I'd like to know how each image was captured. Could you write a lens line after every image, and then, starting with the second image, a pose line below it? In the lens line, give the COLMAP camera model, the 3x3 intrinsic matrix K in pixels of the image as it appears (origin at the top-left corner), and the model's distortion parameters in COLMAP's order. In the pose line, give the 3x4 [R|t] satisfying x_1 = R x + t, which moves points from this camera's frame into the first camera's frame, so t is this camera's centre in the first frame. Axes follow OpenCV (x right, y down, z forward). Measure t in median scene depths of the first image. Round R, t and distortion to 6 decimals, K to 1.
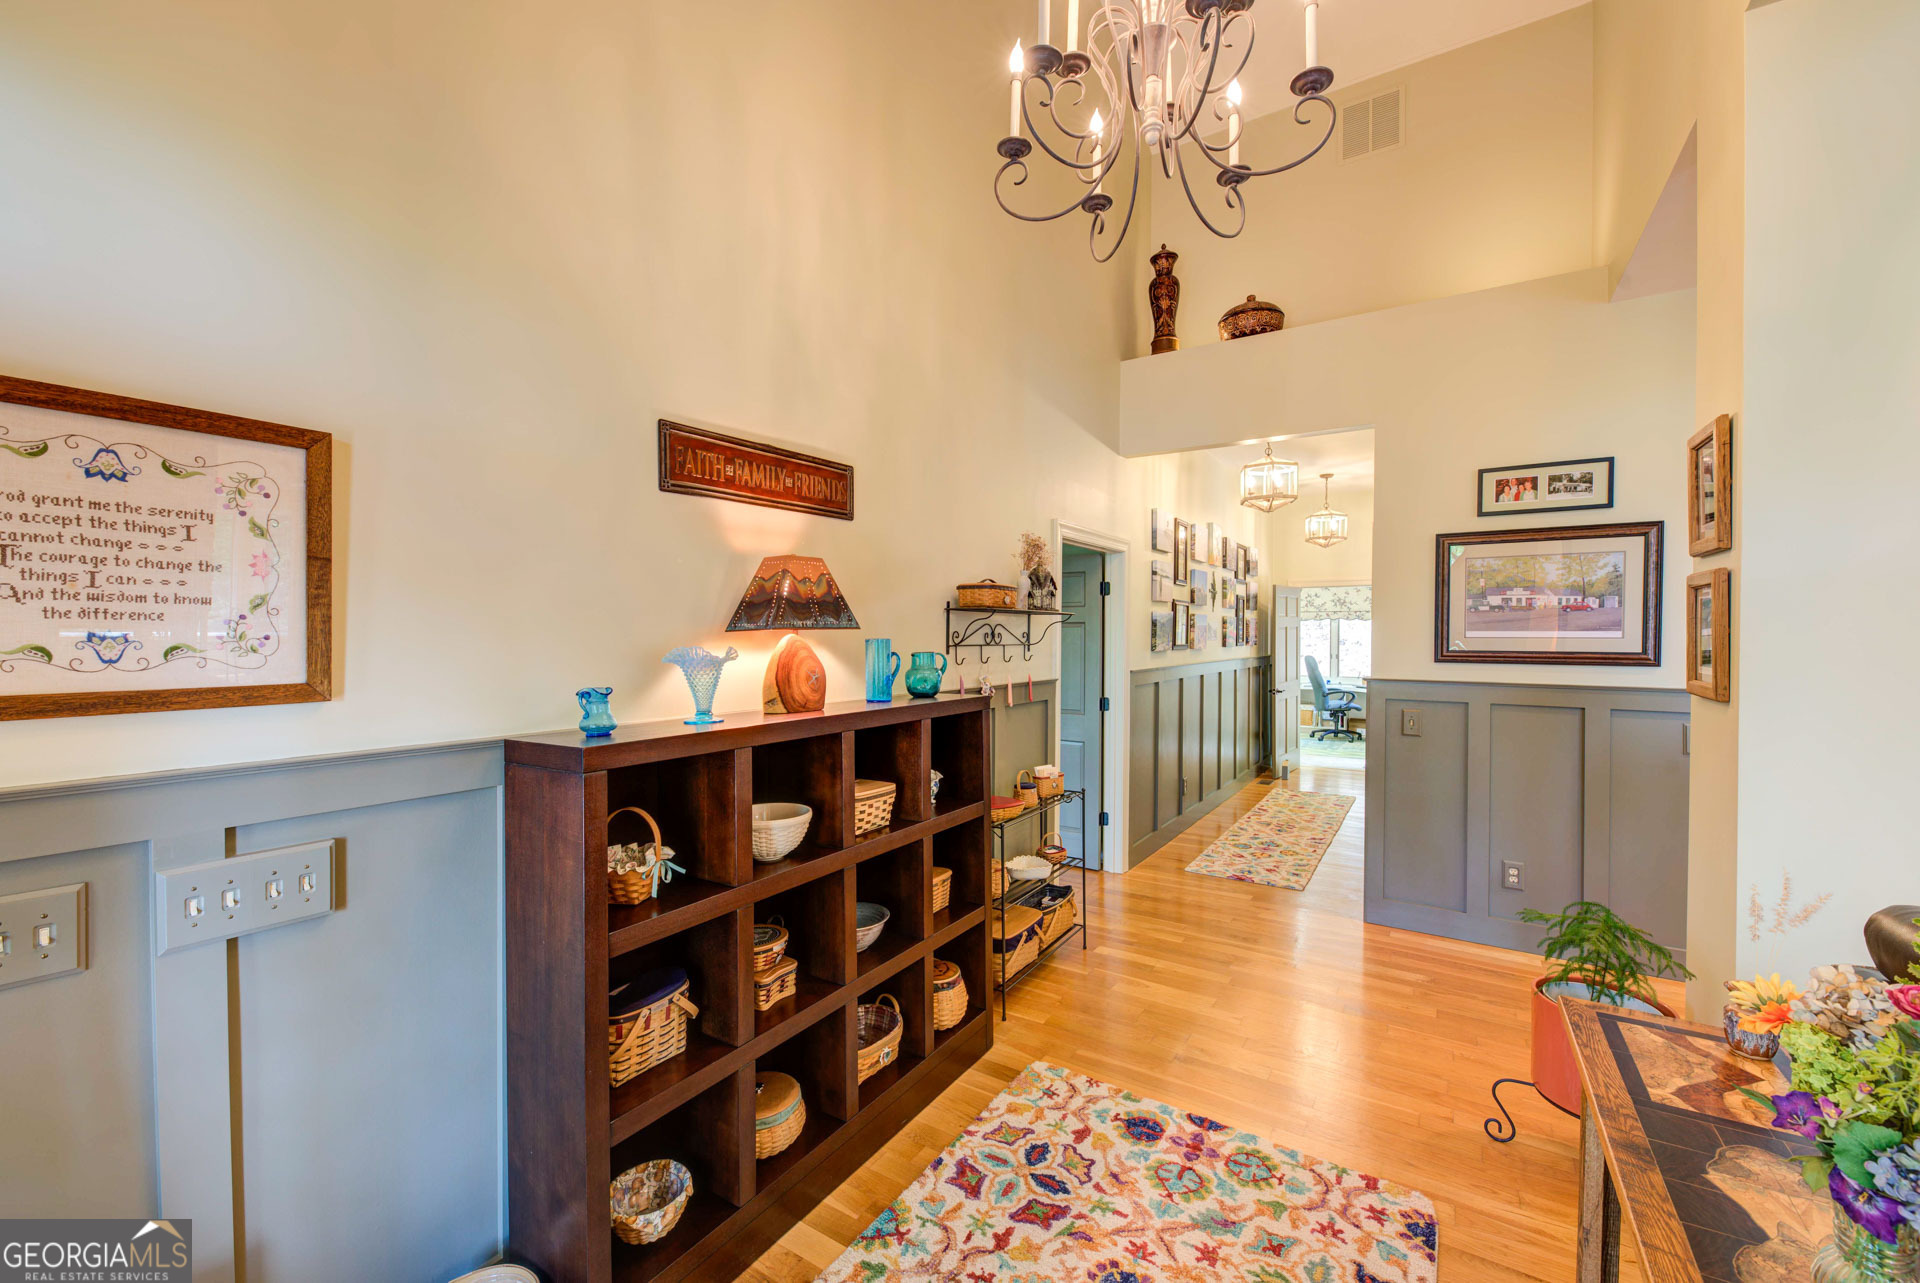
lens RADIAL K [[761.9, 0, 963.4], [0, 761.9, 644.1], [0, 0, 1]] dist [0.001624, -0.000145]
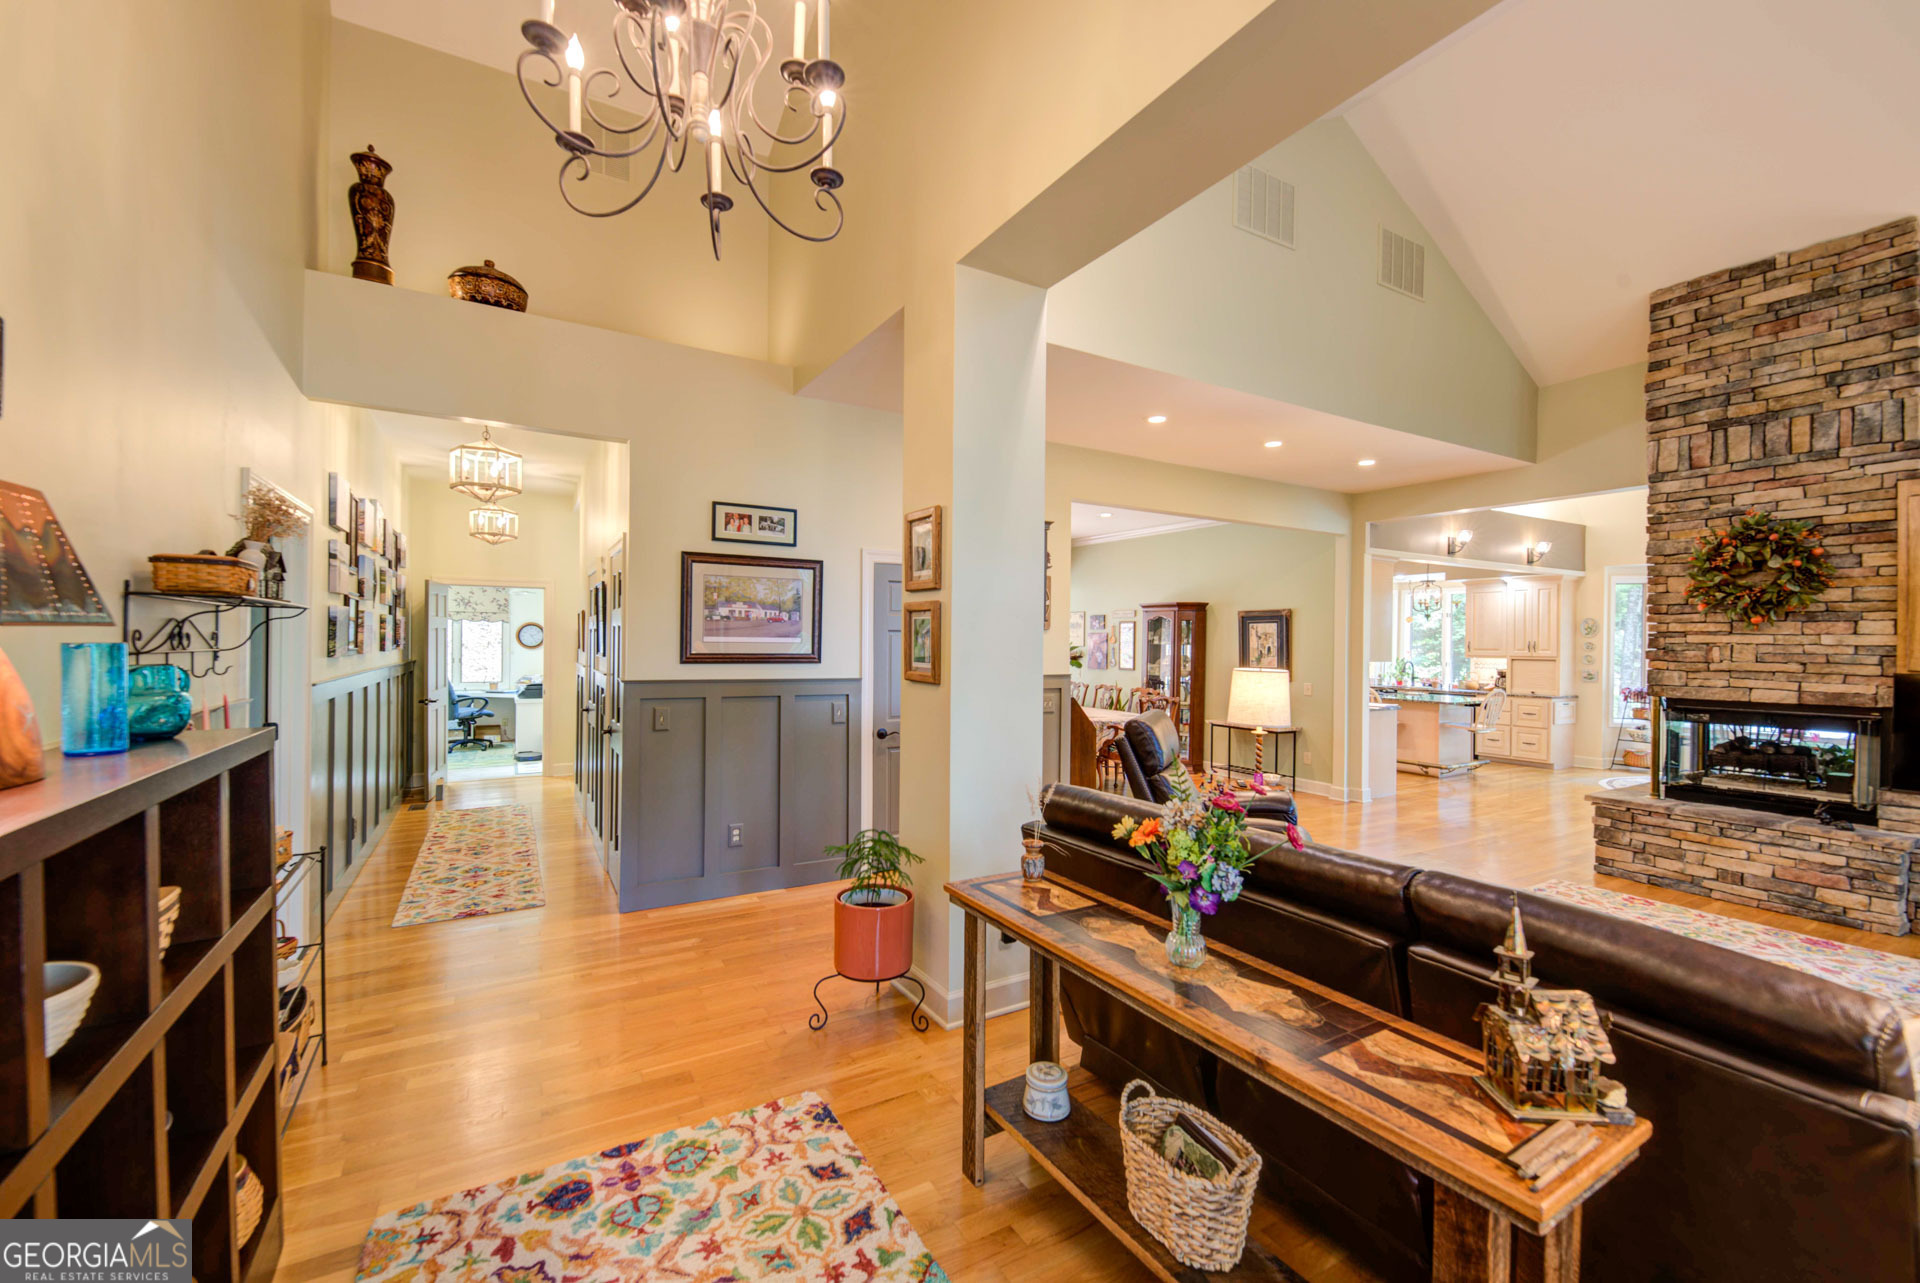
lens RADIAL K [[766.6, 0, 959.7], [0, 766.6, 645.5], [0, 0, 1]] dist [0.012842, -0.007128]
pose [[0.454497, -0.000806, 0.890748, -0.216188], [0.001822, 0.999998, -0.000025, -0.002679], [-0.890747, 0.001634, 0.454497, 0.112286]]
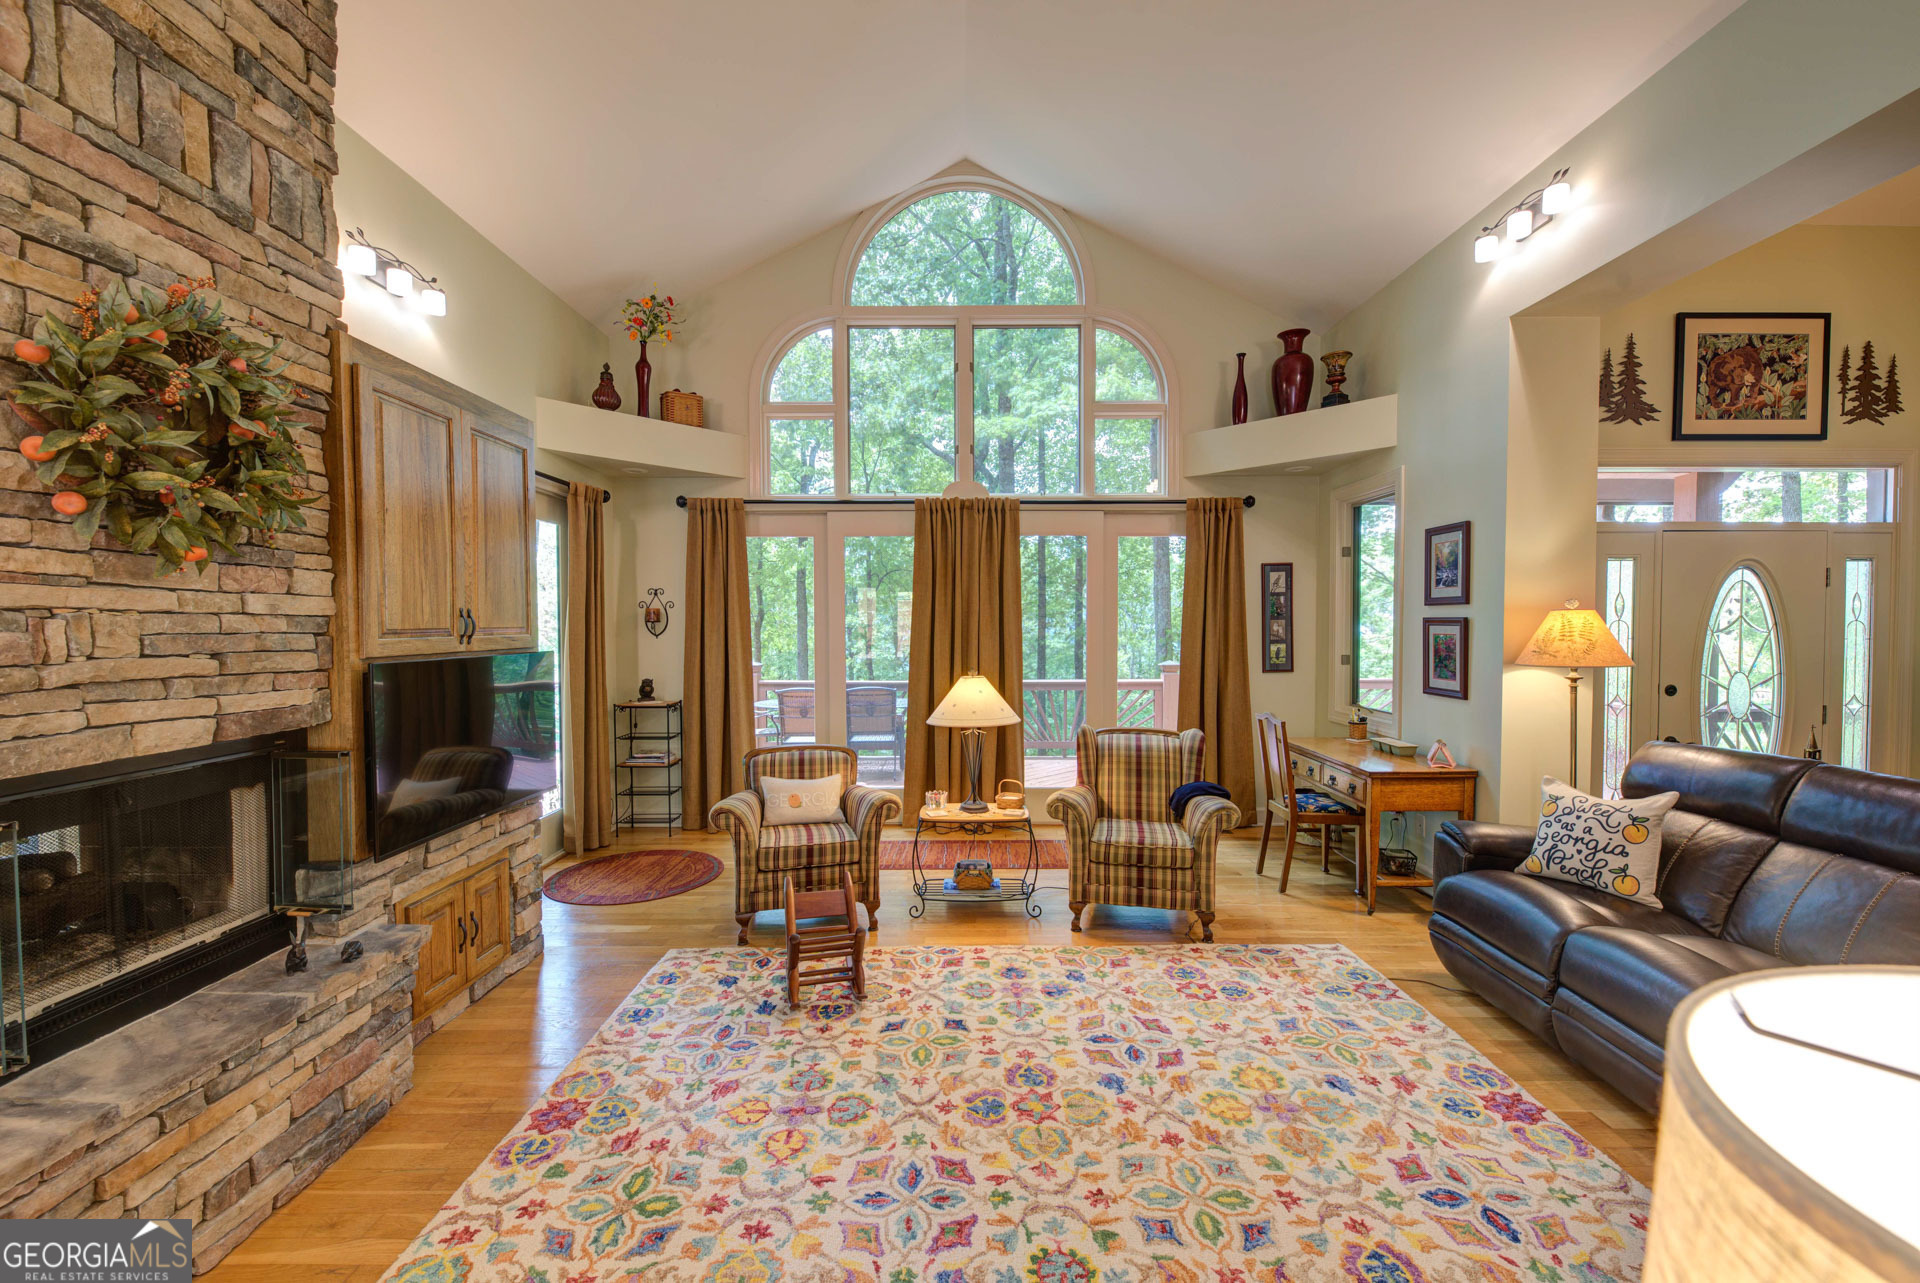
lens RADIAL K [[764.9, 0, 958.6], [0, 764.9, 646.0], [0, 0, 1]] dist [0.017352, -0.011596]
pose [[-0.839413, 0.014696, -0.543295, 1.318031], [-0.007279, 0.999241, 0.038275, -0.003443], [0.543445, 0.036083, -0.838669, 0.235225]]
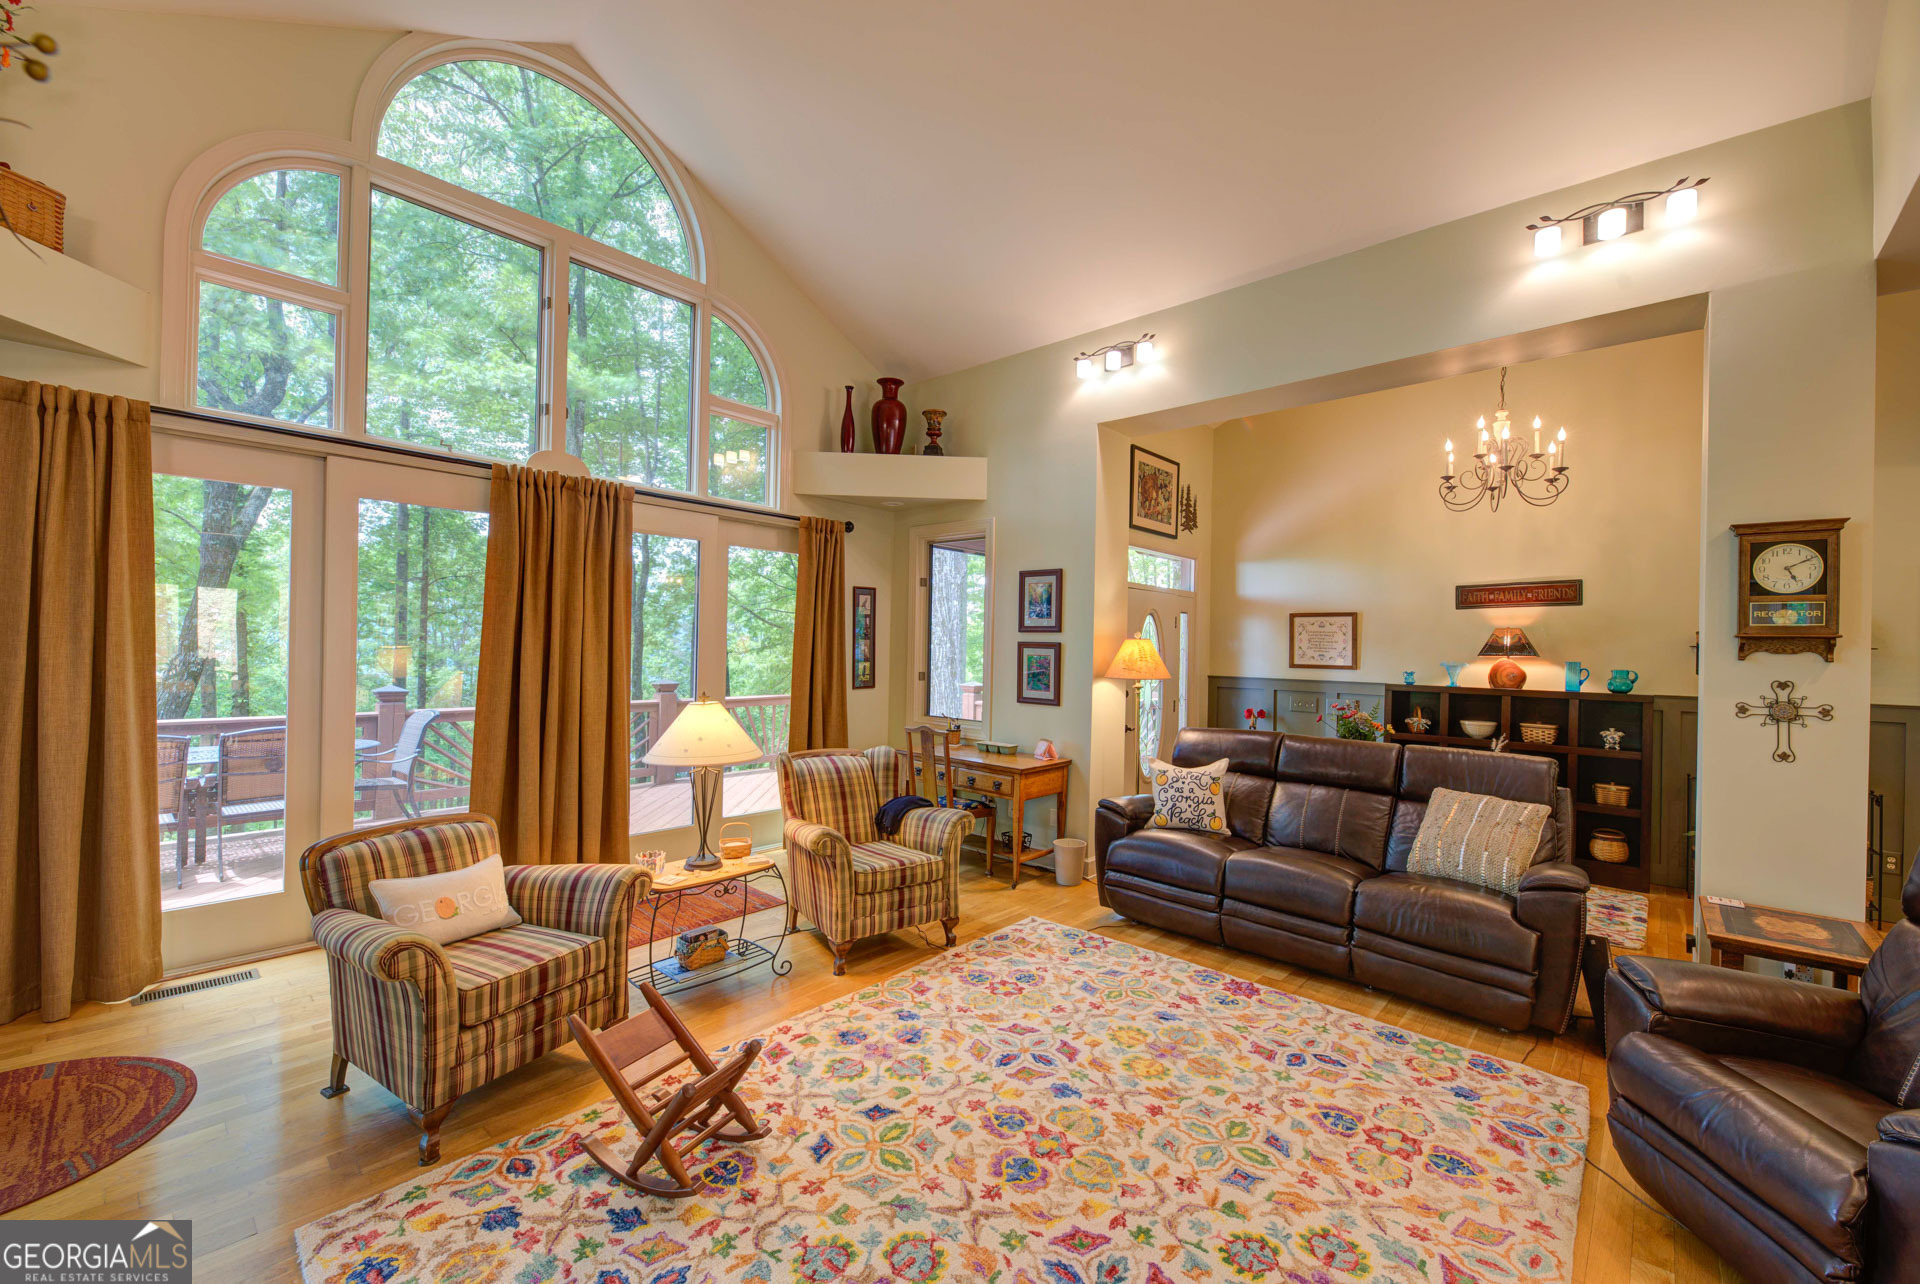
lens RADIAL K [[766.6, 0, 959.7], [0, 766.6, 646.0], [0, 0, 1]] dist [0.012842, -0.007128]
pose [[-0.156978, -0.007394, -0.987574, 1.545209], [-0.033895, 0.999423, -0.002095, 0.007976], [0.987020, 0.033145, -0.157138, -0.237550]]
